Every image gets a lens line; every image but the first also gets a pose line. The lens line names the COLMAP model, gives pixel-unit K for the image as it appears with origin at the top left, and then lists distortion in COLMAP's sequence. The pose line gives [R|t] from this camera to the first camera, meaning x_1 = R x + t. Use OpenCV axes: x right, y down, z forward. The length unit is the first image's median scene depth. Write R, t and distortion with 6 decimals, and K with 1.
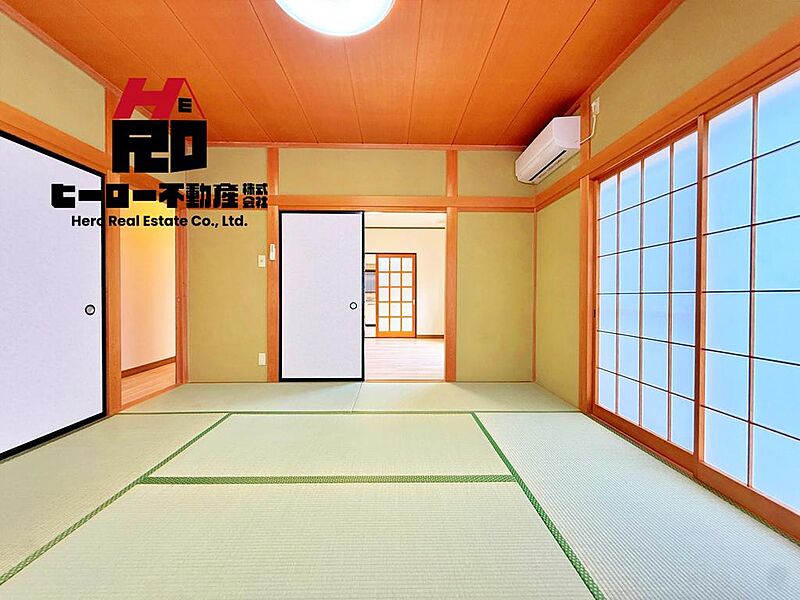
lens RADIAL K [[321.0, 0, 397.1], [0, 321.0, 299.2], [0, 0, 1]] dist [-0.003508, 0.000972]
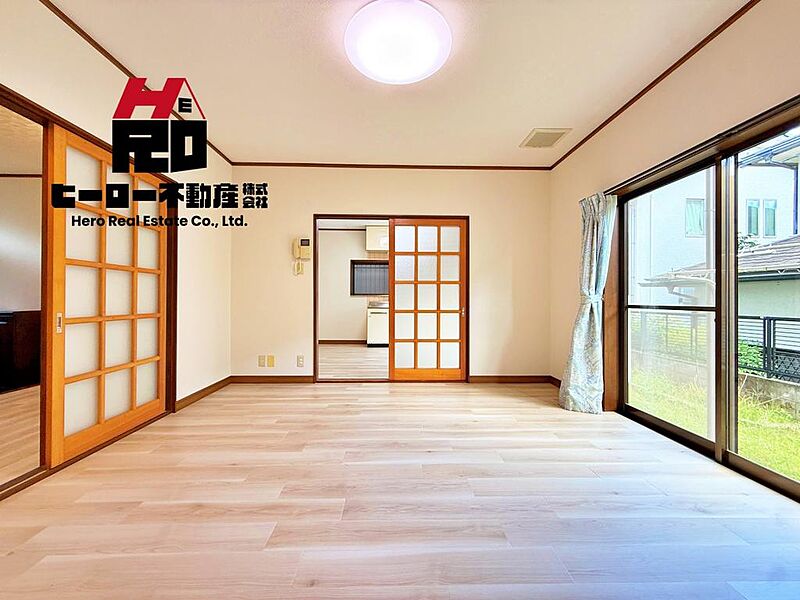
lens RADIAL K [[321.0, 0, 395.9], [0, 321.0, 299.4], [0, 0, 1]] dist [-0.003508, 0.000972]
pose [[0.999993, -0.003568, -0.001160, -0.055009], [0.003552, 0.999904, -0.013374, -0.004894], [0.001208, 0.013369, 0.999910, 0.482963]]
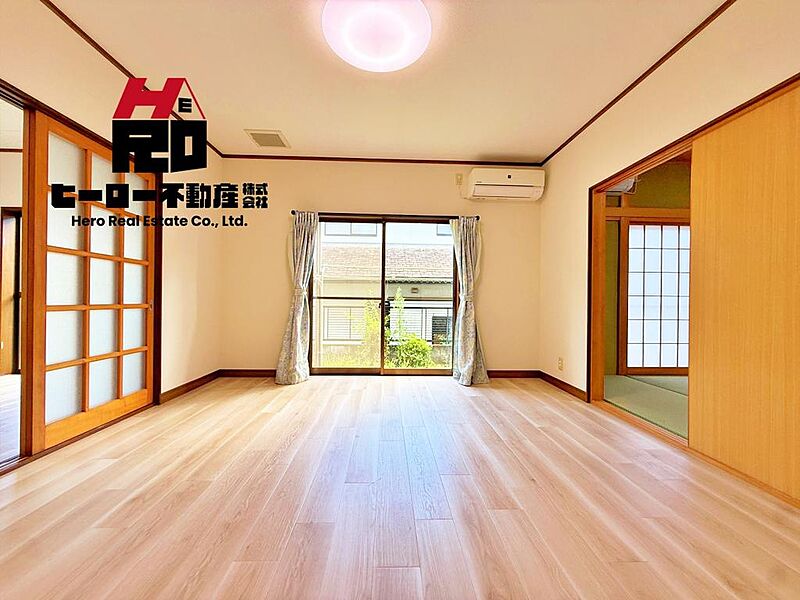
lens RADIAL K [[321.0, 0, 400.3], [0, 321.0, 300.8], [0, 0, 1]] dist [-0.003508, 0.000972]
pose [[-0.017335, -0.009071, 0.999809, -0.312873], [-0.001907, 0.999957, 0.009039, -0.001138], [-0.999848, -0.001750, -0.017352, 0.728613]]
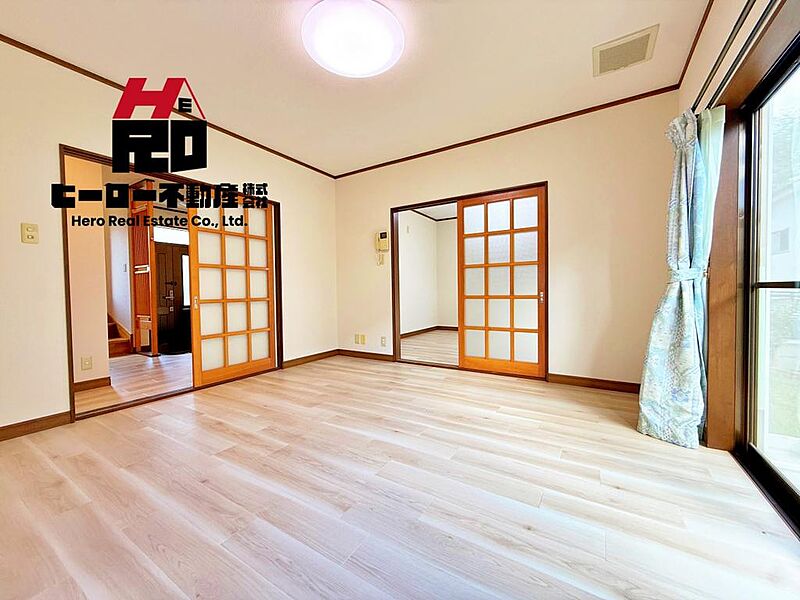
lens RADIAL K [[321.0, 0, 397.8], [0, 321.0, 299.1], [0, 0, 1]] dist [-0.003508, 0.000972]
pose [[0.832046, -0.004626, -0.554687, 0.131262], [0.014377, 0.999809, 0.013228, 0.002765], [0.554520, -0.018981, 0.831954, 0.529562]]
